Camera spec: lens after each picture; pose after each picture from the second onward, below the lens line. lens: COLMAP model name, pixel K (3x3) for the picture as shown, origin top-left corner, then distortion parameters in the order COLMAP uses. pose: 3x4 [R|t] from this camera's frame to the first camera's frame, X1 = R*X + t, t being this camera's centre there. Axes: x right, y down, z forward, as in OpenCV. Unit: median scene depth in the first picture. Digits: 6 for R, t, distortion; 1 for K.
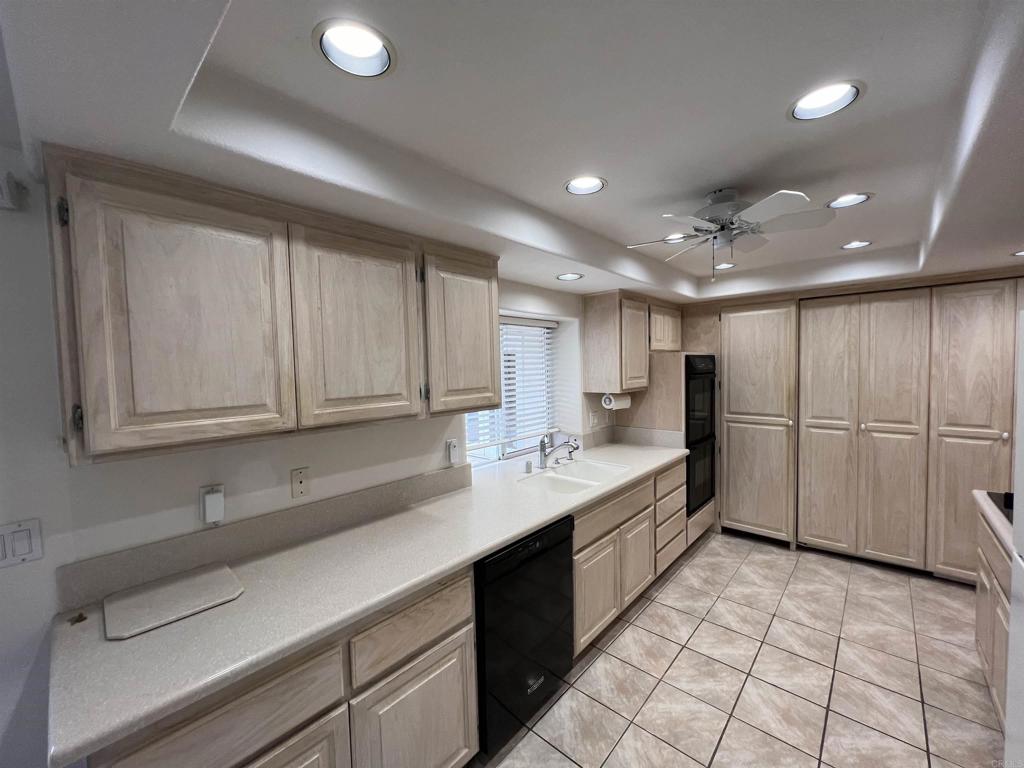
lens RADIAL K [[408.9, 0, 512.0], [0, 408.9, 384.0], [0, 0, 1]] dist [0.000009, 0.000002]
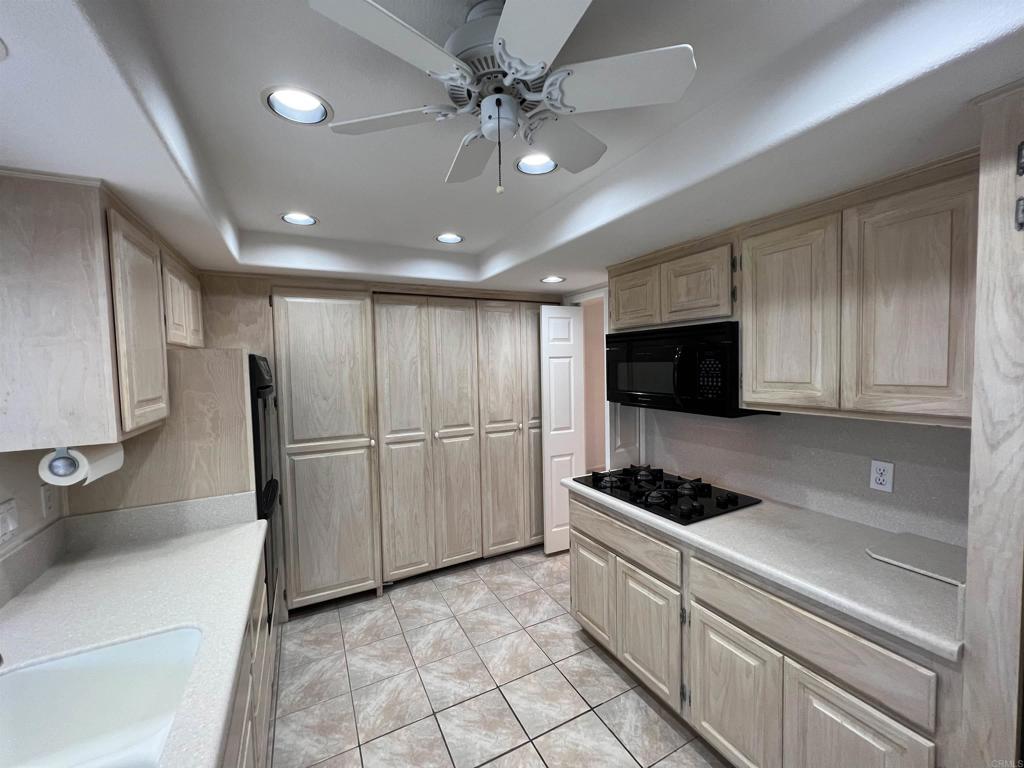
lens RADIAL K [[409.0, 0, 512.0], [0, 409.0, 384.0], [0, 0, 1]] dist [-0.000114, 0.000047]
pose [[0.349332, -0.033425, 0.936403, 0.022111], [0.057224, 0.998259, 0.014285, -0.017598], [-0.935250, 0.048594, 0.350637, 0.466113]]
